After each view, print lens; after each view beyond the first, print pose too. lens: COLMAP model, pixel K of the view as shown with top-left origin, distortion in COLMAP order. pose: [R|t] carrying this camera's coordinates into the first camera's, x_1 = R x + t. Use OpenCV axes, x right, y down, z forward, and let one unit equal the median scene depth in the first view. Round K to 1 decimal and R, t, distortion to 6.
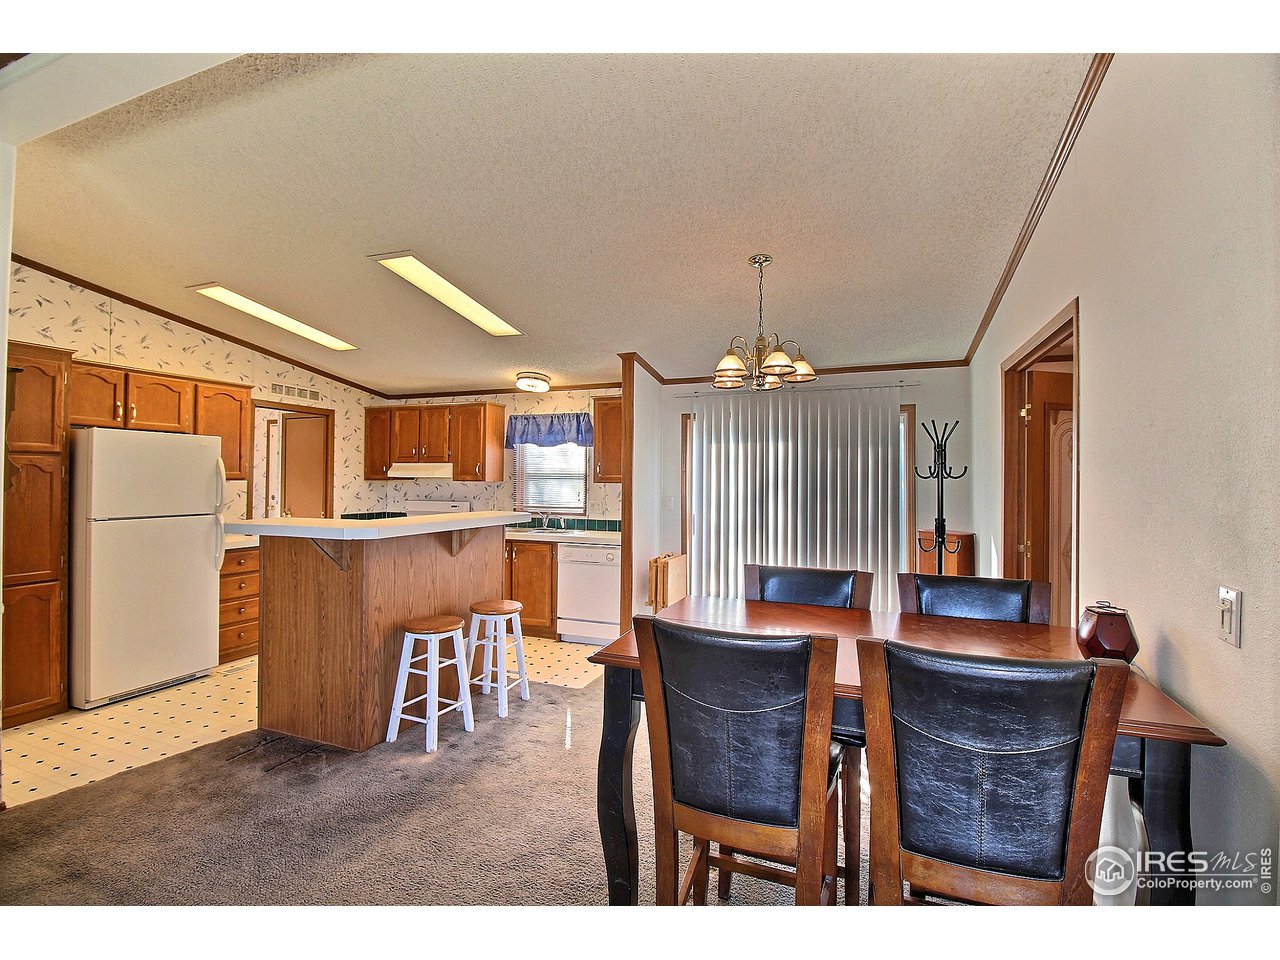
lens RADIAL K [[591.1, 0, 632.6], [0, 591.1, 472.8], [0, 0, 1]] dist [0.013171, -0.020685]
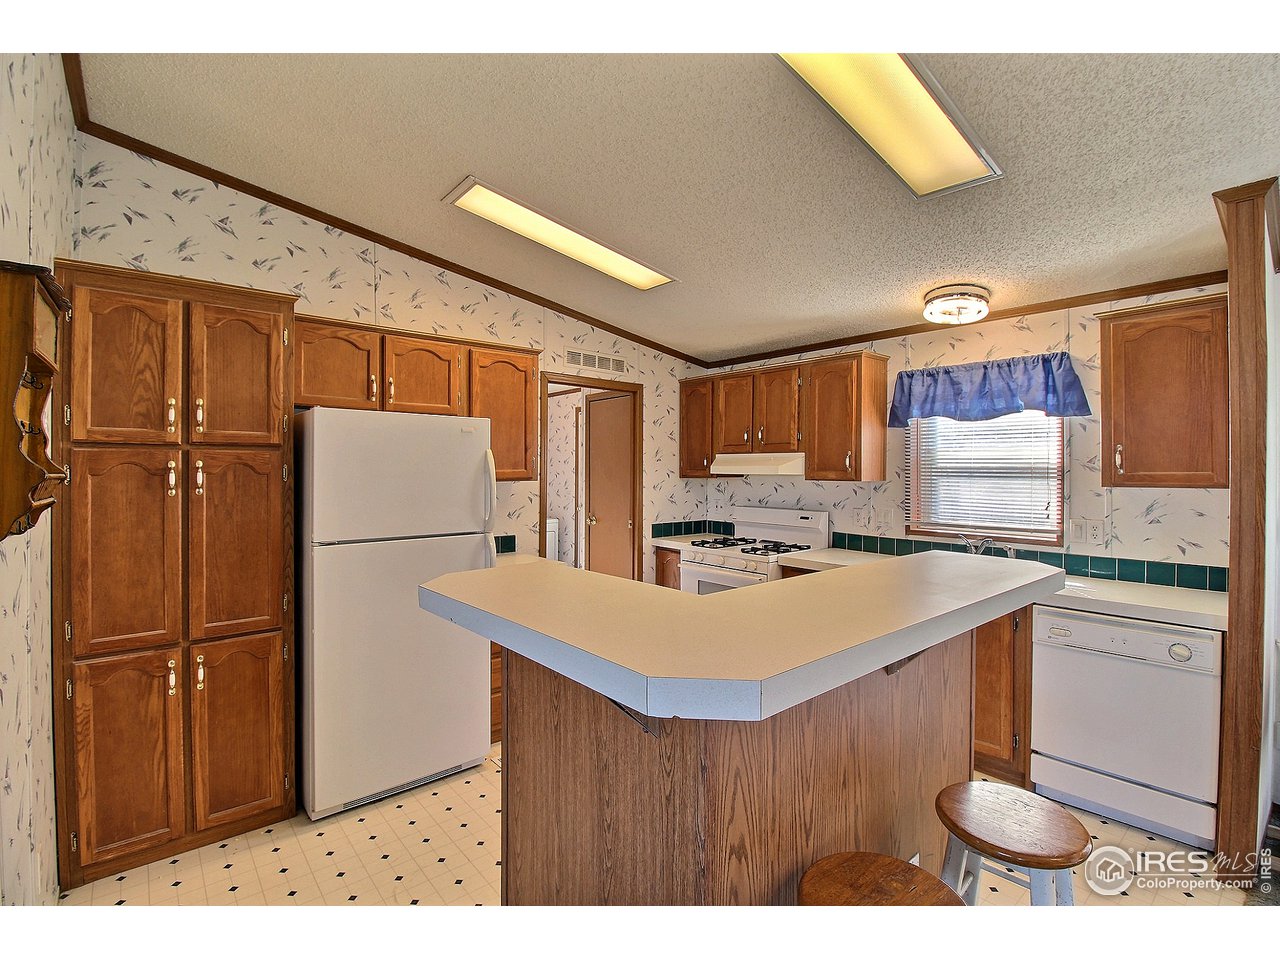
lens RADIAL K [[591.1, 0, 632.6], [0, 591.1, 472.8], [0, 0, 1]] dist [0.013171, -0.020685]
pose [[0.880190, -0.002572, -0.474614, -0.166643], [0.009219, 0.999889, 0.011677, -0.003556], [0.474532, -0.014653, 0.880116, 0.348001]]
